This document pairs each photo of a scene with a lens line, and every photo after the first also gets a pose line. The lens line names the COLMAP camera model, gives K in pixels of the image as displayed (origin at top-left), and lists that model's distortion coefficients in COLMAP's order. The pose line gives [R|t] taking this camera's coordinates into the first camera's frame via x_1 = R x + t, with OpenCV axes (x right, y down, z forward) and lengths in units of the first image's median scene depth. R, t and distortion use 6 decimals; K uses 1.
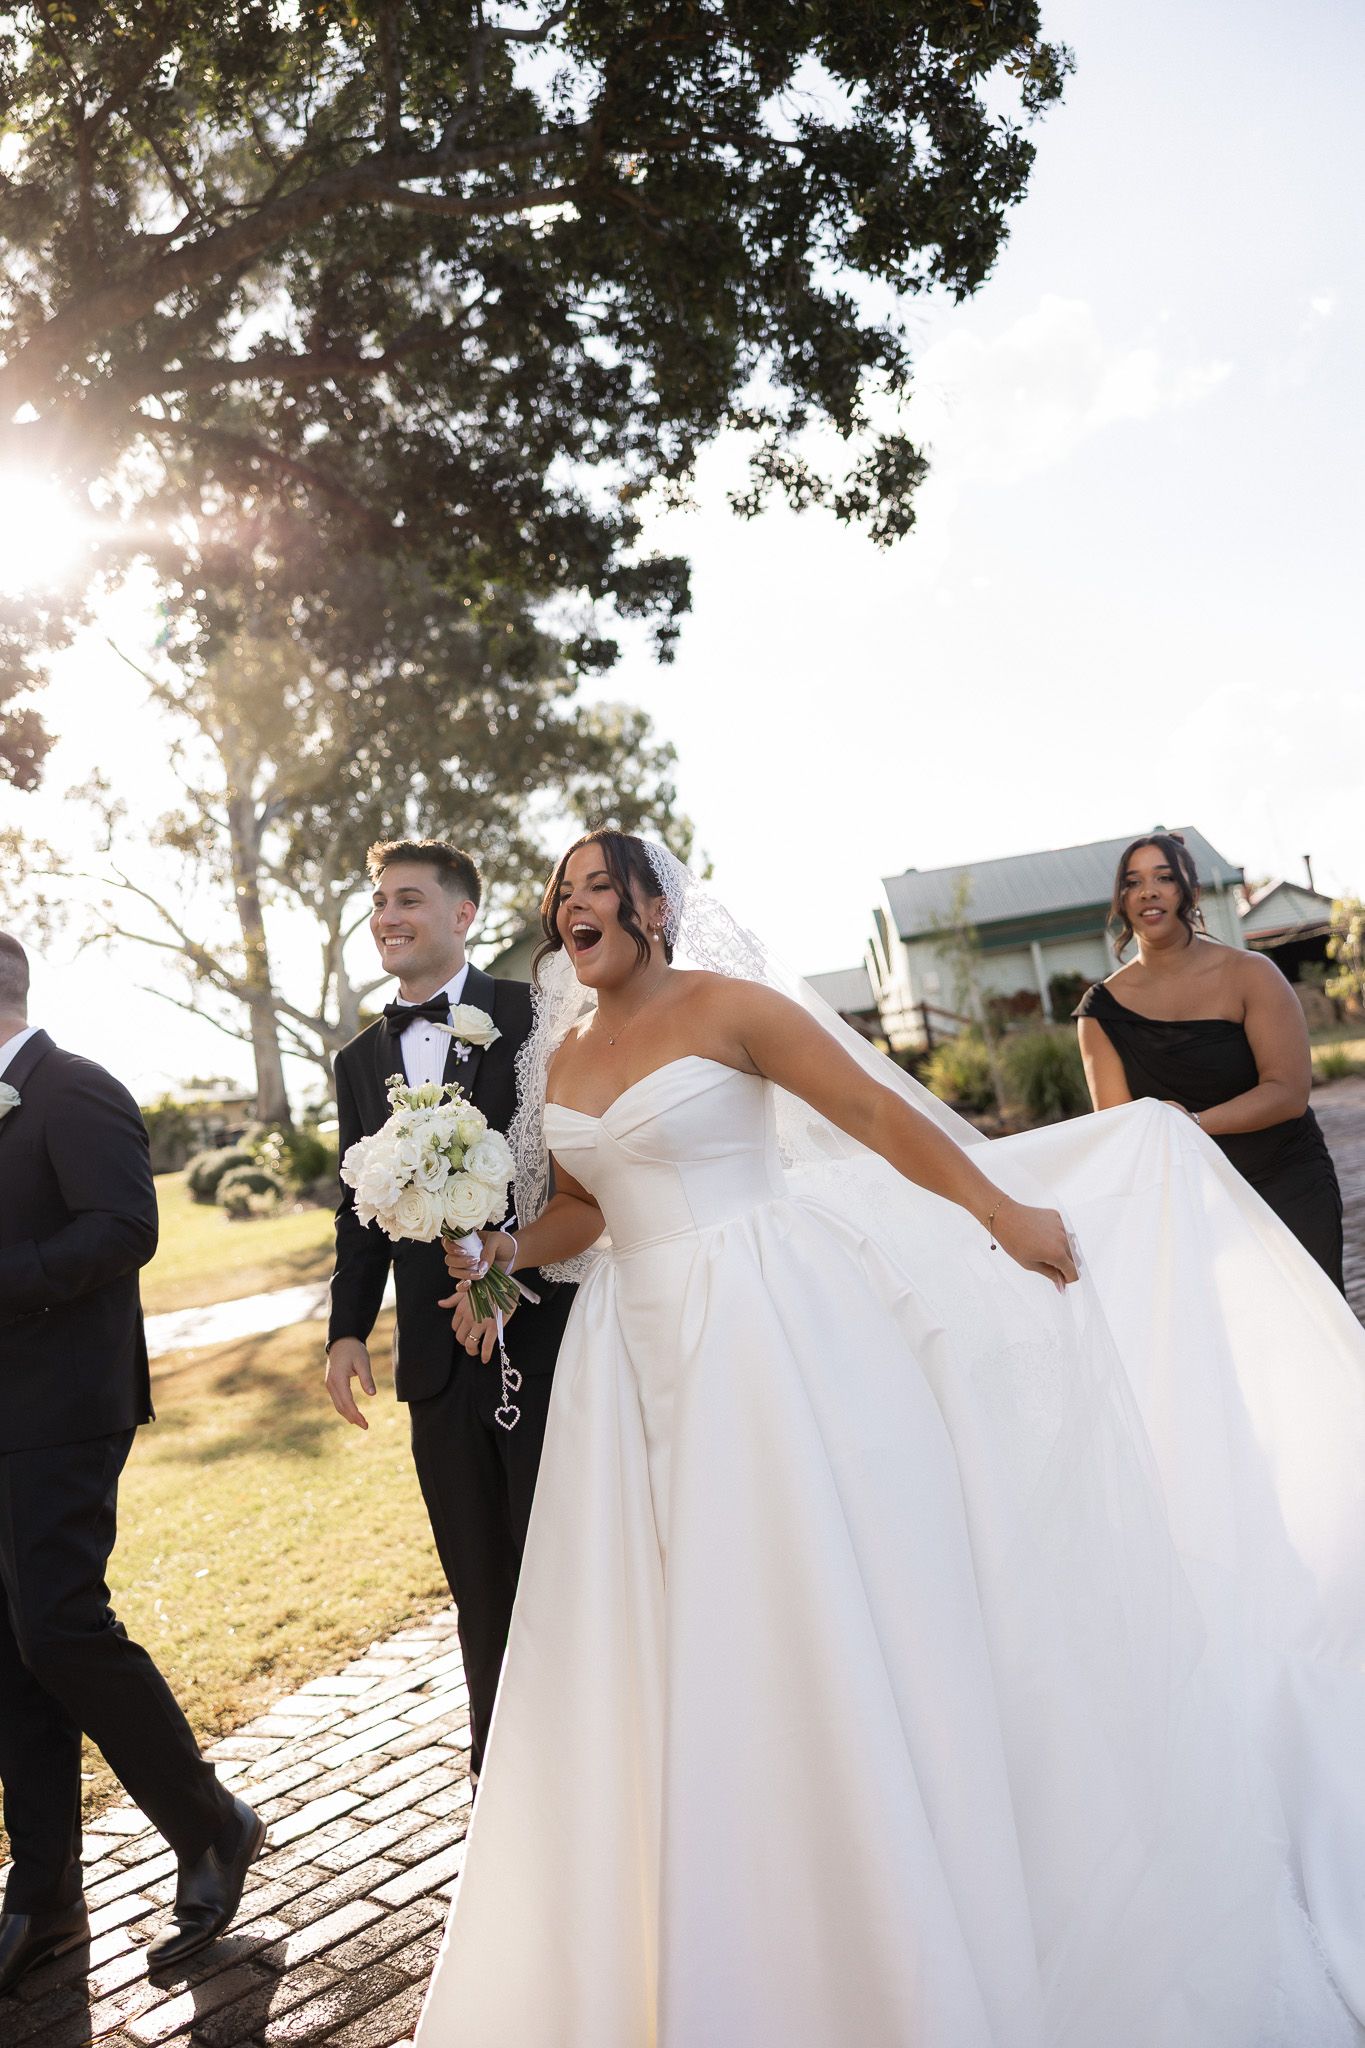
lens RADIAL K [[1600.2, 0, 667.9], [0, 1600.2, 1024.3], [0, 0, 1]] dist [0.017985, 0.018291]
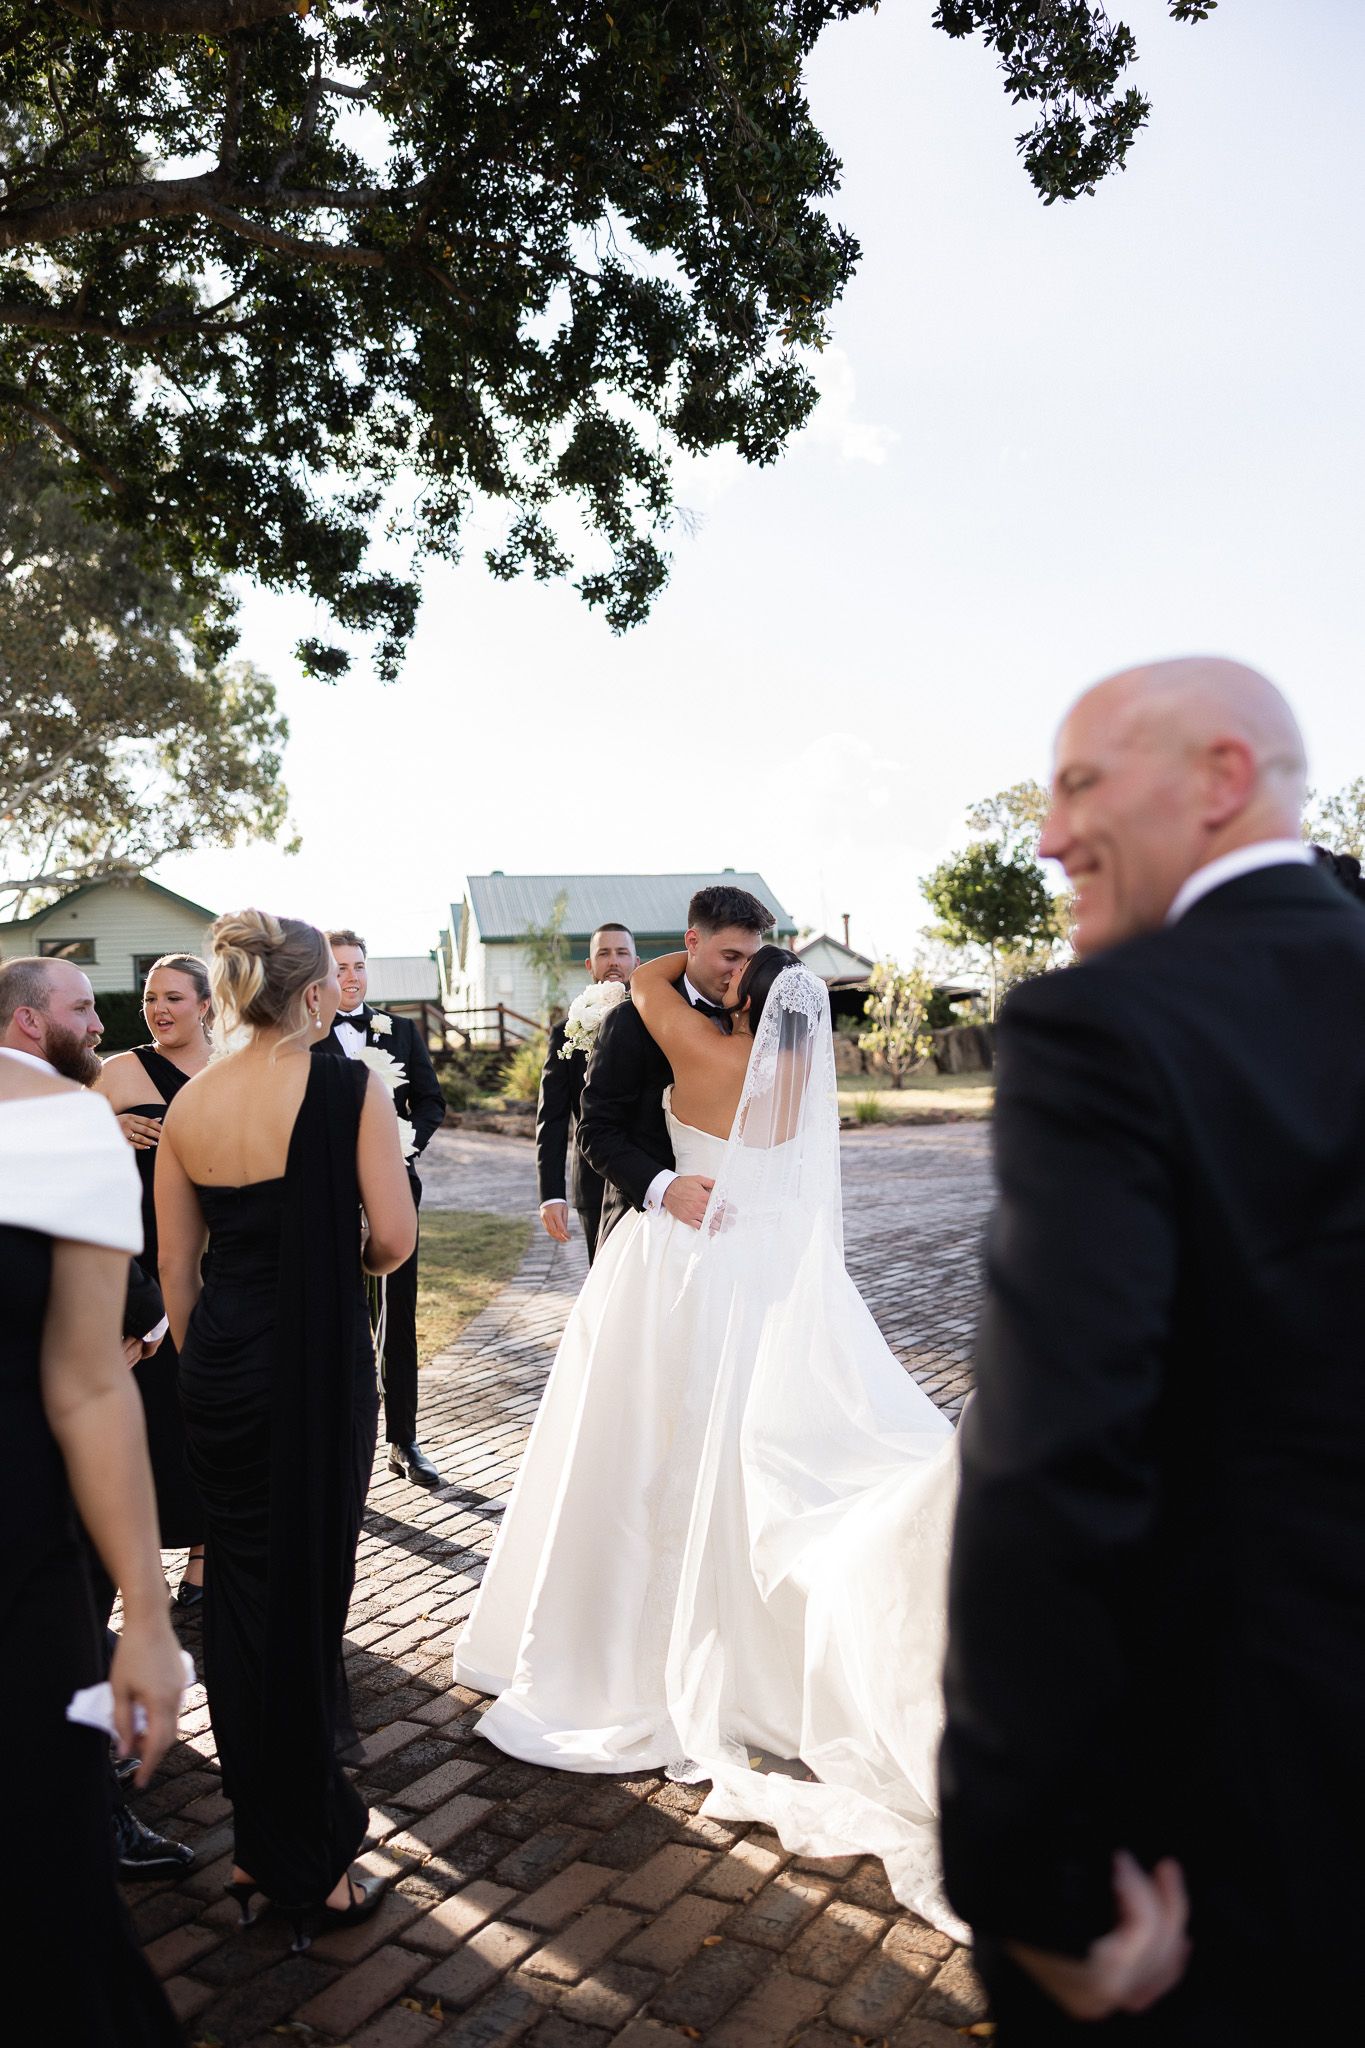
lens RADIAL K [[1600.2, 0, 687.4], [0, 1600.2, 1019.4], [0, 0, 1]] dist [0.017985, 0.018291]
pose [[0.947370, 0.129942, 0.292582, -0.090120], [-0.130581, 0.991284, -0.017435, -0.004838], [-0.292298, -0.021689, 0.956081, -0.094540]]
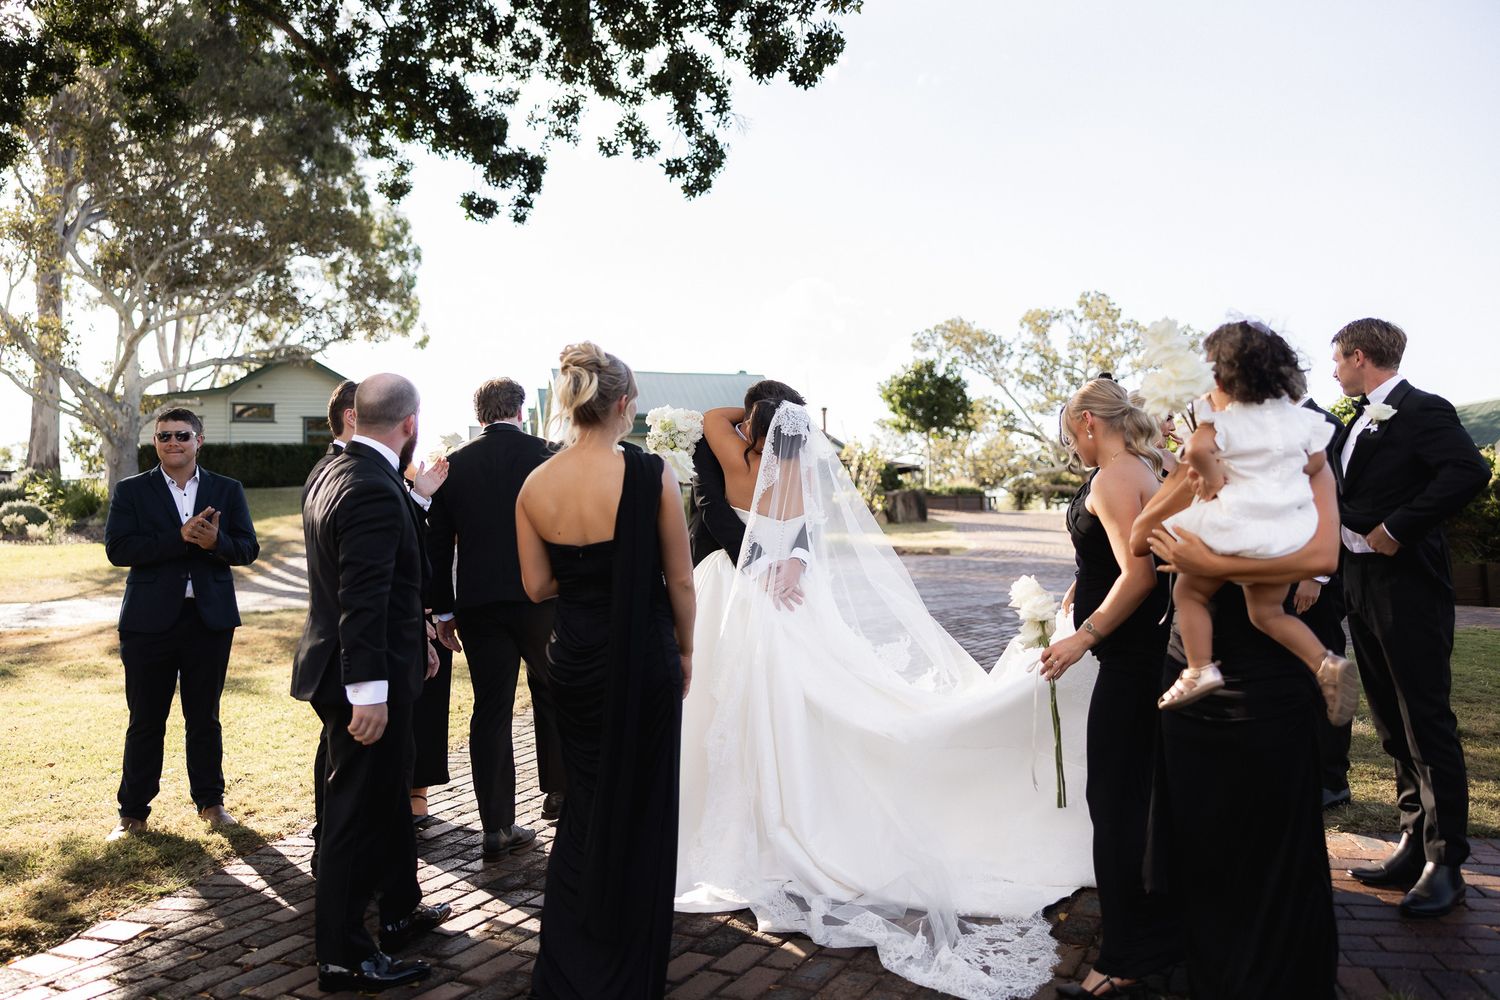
lens RADIAL K [[1172.0, 0, 750.0], [0, 1172.0, 498.2], [0, 0, 1]] dist [0.017985, 0.018291]
pose [[0.929218, 0.159432, 0.333371, -0.123134], [-0.165329, 0.986179, -0.010802, 0.010534], [-0.330486, -0.045078, 0.942734, -0.140984]]
